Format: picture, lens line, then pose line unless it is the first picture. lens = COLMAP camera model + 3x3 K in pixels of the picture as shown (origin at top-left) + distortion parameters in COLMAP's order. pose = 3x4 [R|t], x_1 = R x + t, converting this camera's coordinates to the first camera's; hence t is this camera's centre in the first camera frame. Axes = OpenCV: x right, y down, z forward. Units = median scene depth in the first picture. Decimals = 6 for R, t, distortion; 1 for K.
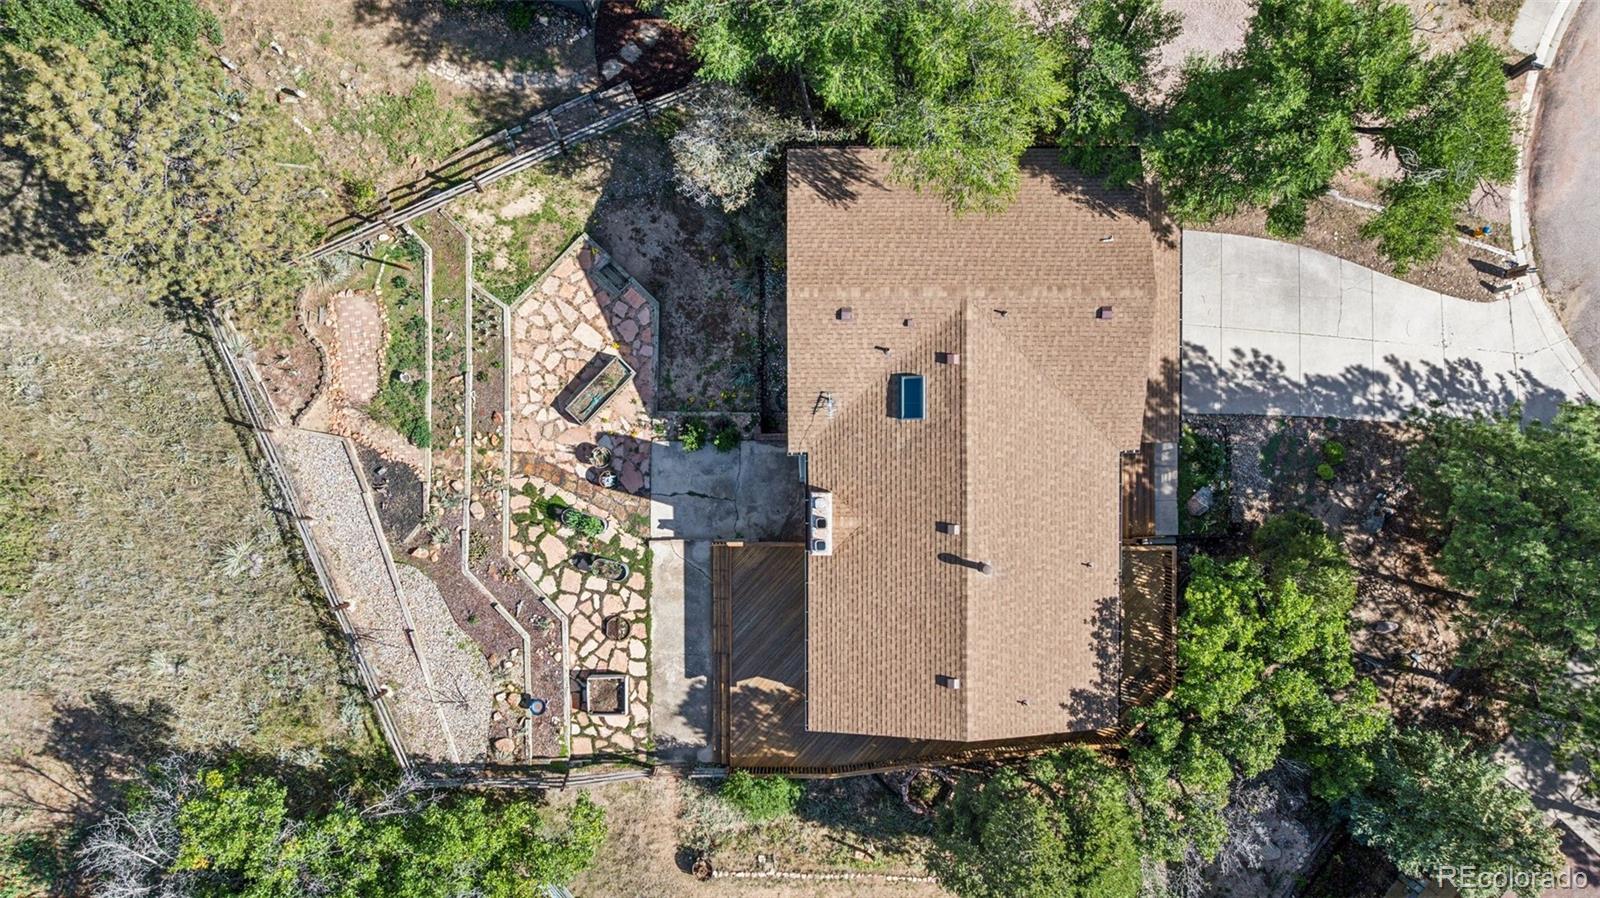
lens RADIAL K [[1119.8, 0, 800.0], [0, 1119.8, 449.0], [0, 0, 1]] dist [-0.043100, 0.064443]
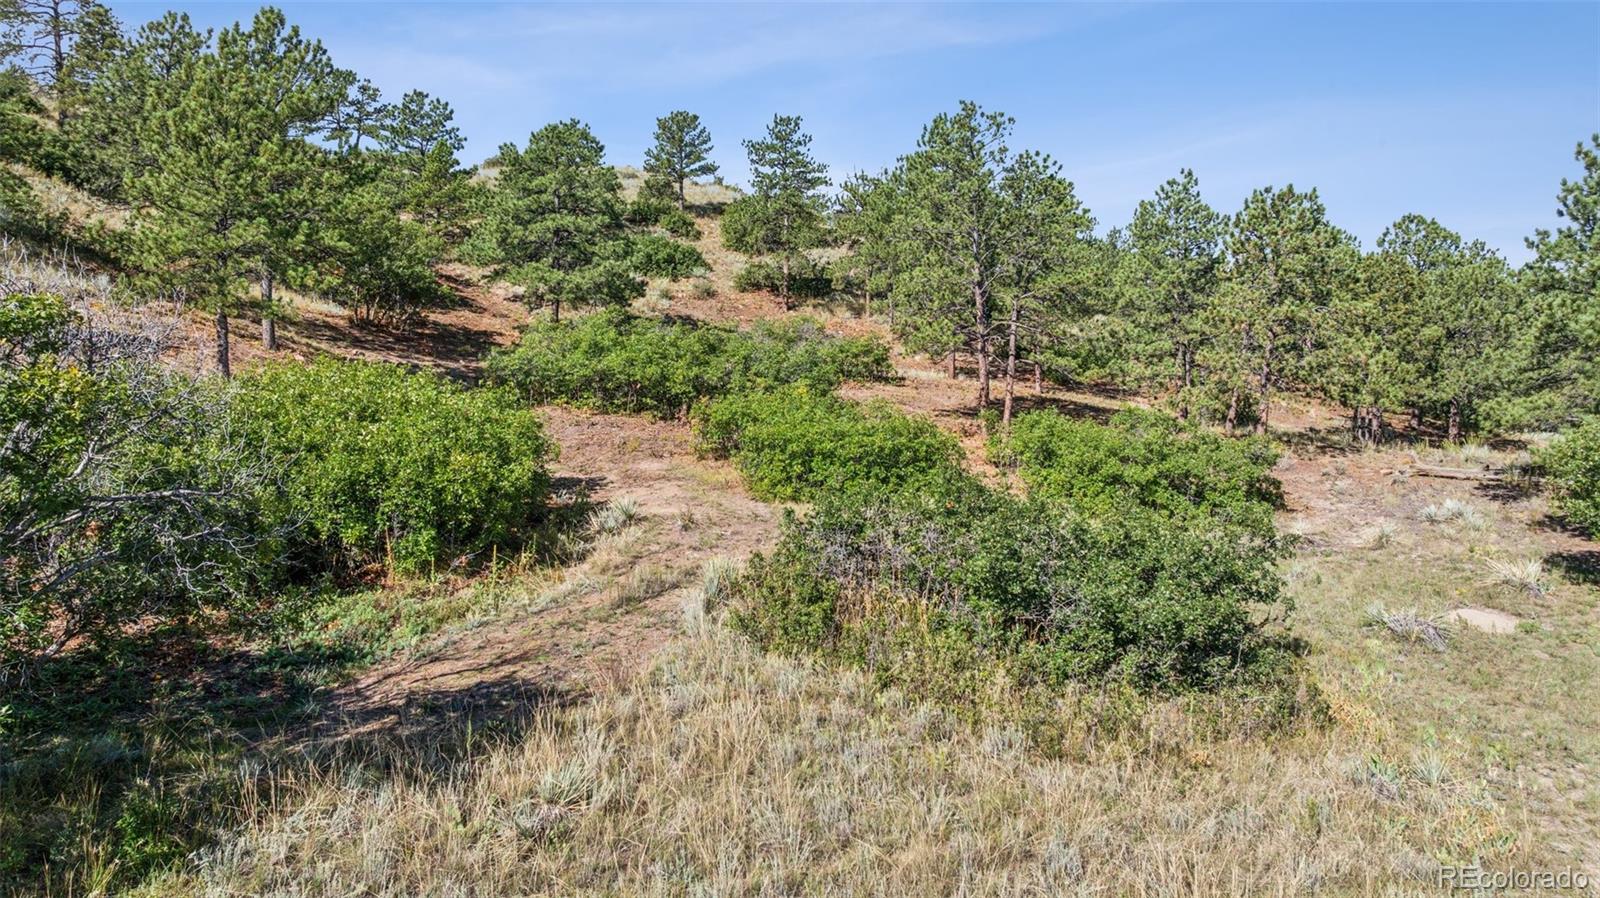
lens RADIAL K [[1119.8, 0, 800.0], [0, 1119.8, 449.0], [0, 0, 1]] dist [-0.043100, 0.064443]
pose [[-0.275405, 0.000629, -0.961328, -0.251850], [-0.961297, -0.008183, 0.275391, 0.031880], [-0.007694, 0.999966, 0.002858, 0.835938]]
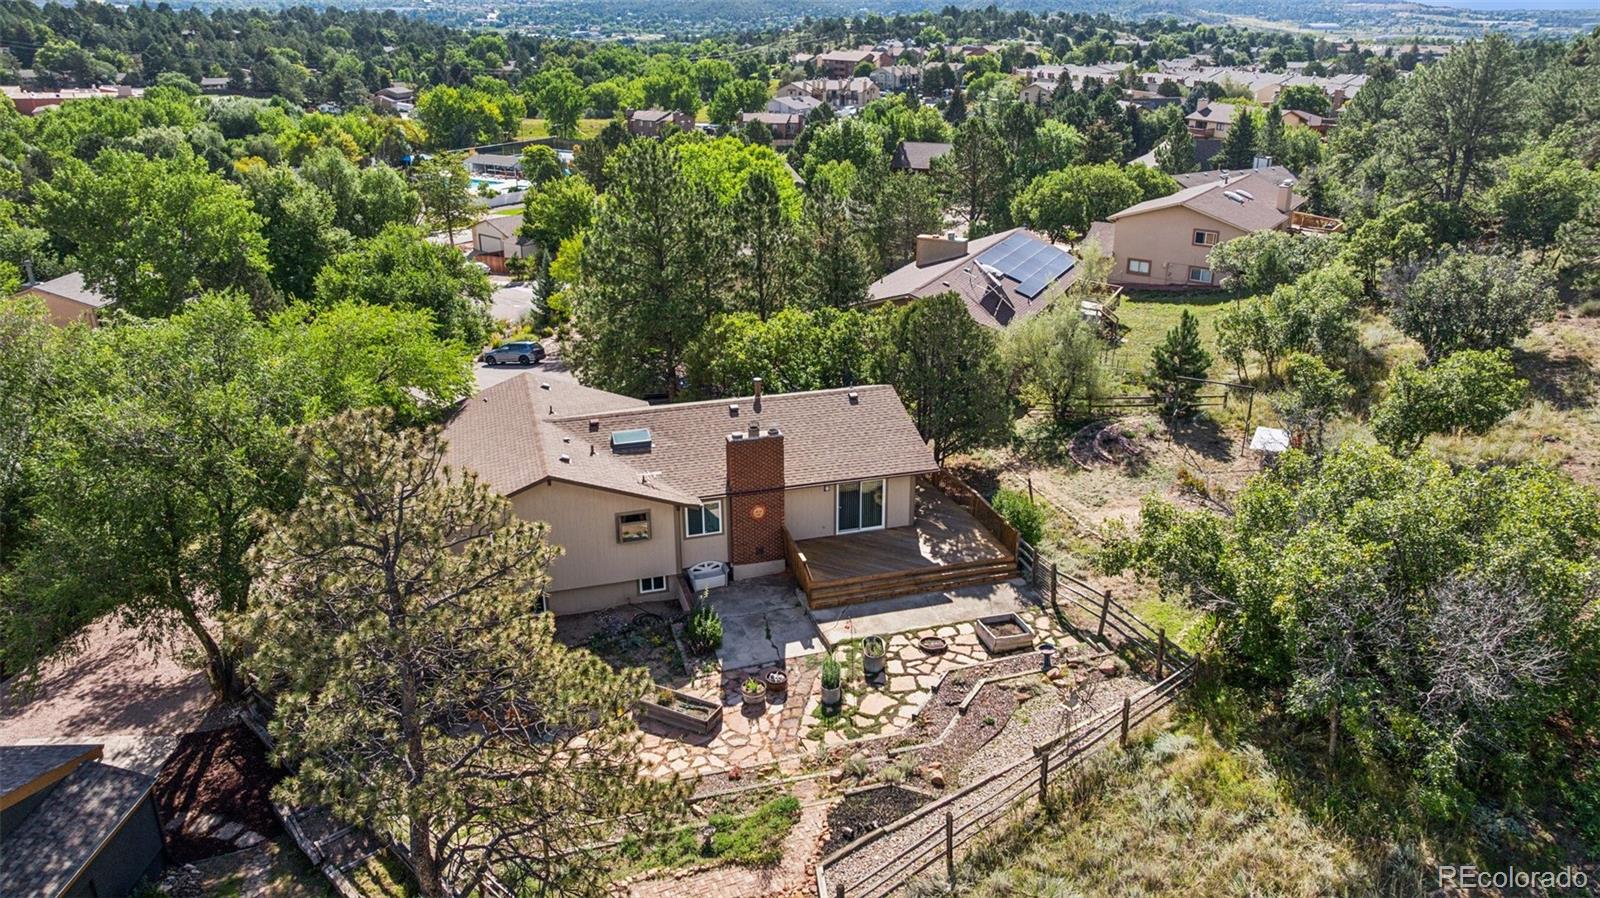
lens RADIAL K [[1119.8, 0, 800.0], [0, 1119.8, 449.0], [0, 0, 1]] dist [-0.043100, 0.064443]
pose [[-0.276504, -0.353159, 0.893769, -0.881795], [0.961012, -0.102815, 0.256681, -0.157537], [0.001243, 0.929897, 0.367819, 0.519890]]
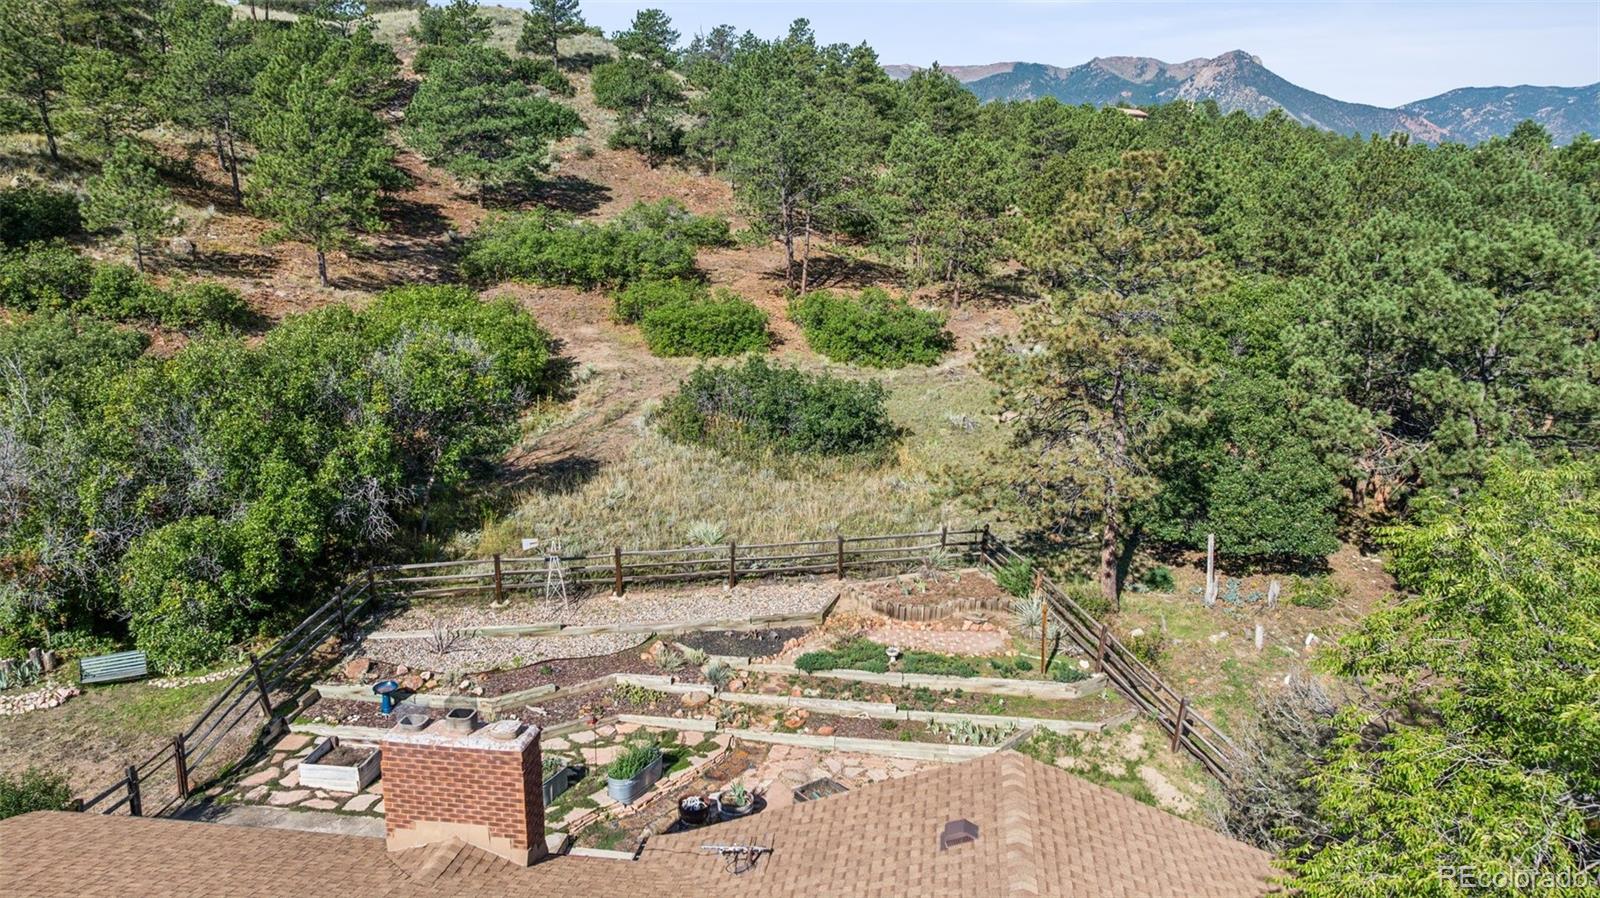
lens RADIAL K [[1119.8, 0, 800.0], [0, 1119.8, 449.0], [0, 0, 1]] dist [-0.043100, 0.064443]
pose [[-0.144358, 0.206011, -0.967843, 0.337698], [-0.989508, -0.035793, 0.139971, -0.100001], [-0.005806, 0.977895, 0.209017, 0.700733]]
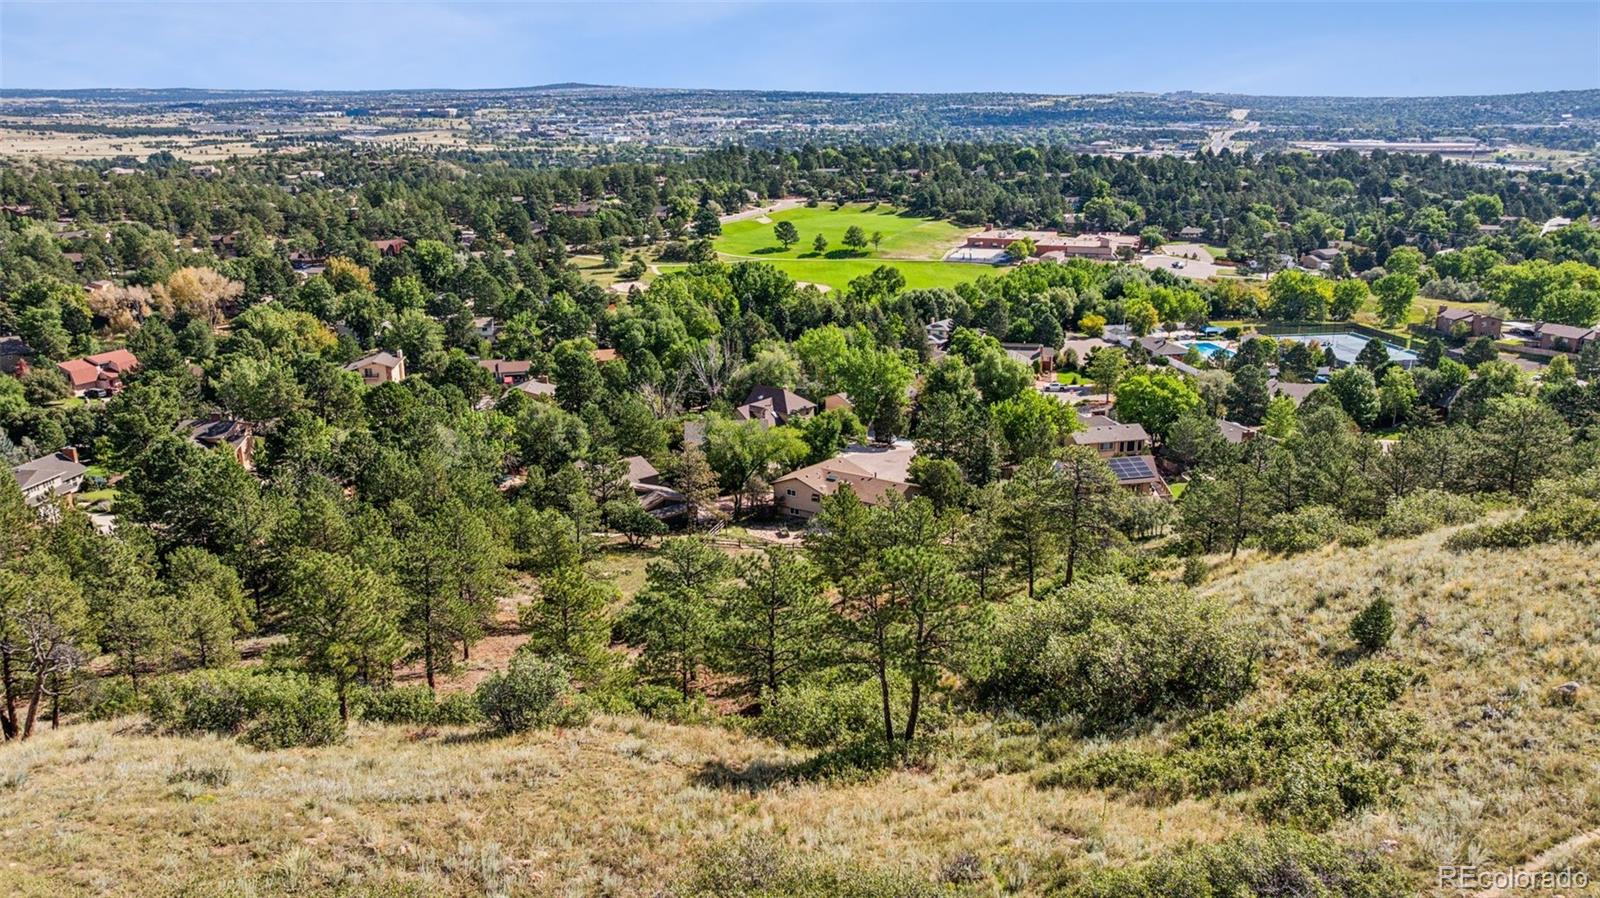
lens RADIAL K [[1119.8, 0, 800.0], [0, 1119.8, 449.0], [0, 0, 1]] dist [-0.043100, 0.064443]
pose [[0.574305, -0.232585, 0.784906, -2.940375], [0.818593, 0.152779, -0.553682, 1.960357], [0.008860, 0.960501, 0.278134, -0.263241]]
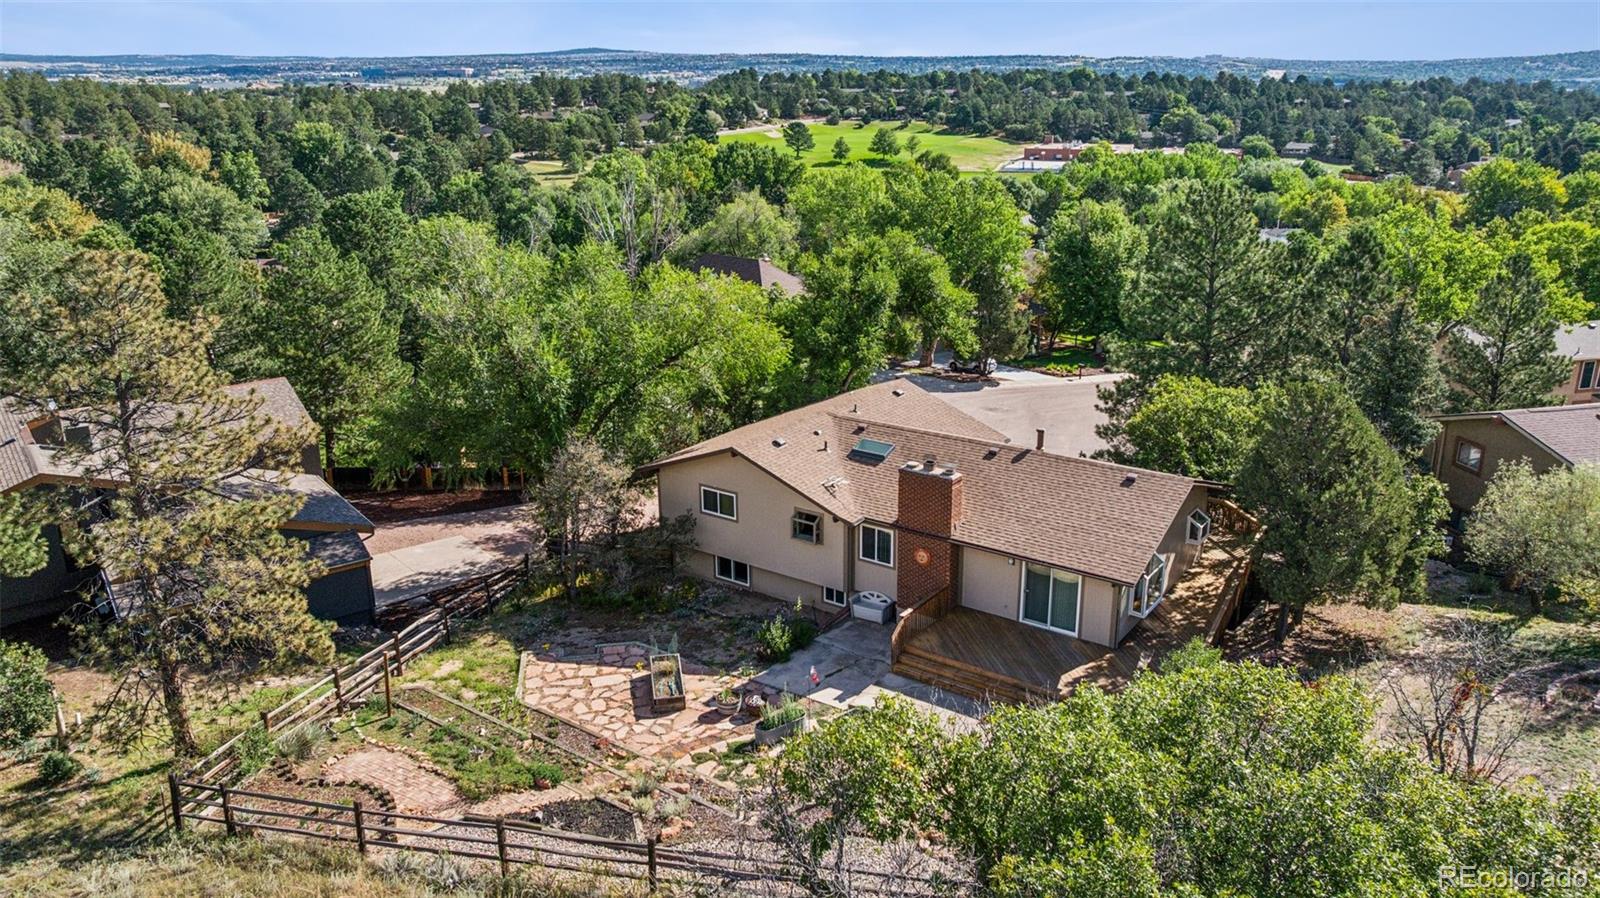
lens RADIAL K [[1133.5, 0, 800.0], [0, 1133.5, 449.0], [0, 0, 1]] dist [-0.025722, 0.002115]
pose [[0.589474, -0.251007, 0.767800, -0.728926], [0.807752, 0.174299, -0.563166, 0.476486], [0.007531, 0.952164, 0.305496, 0.580514]]
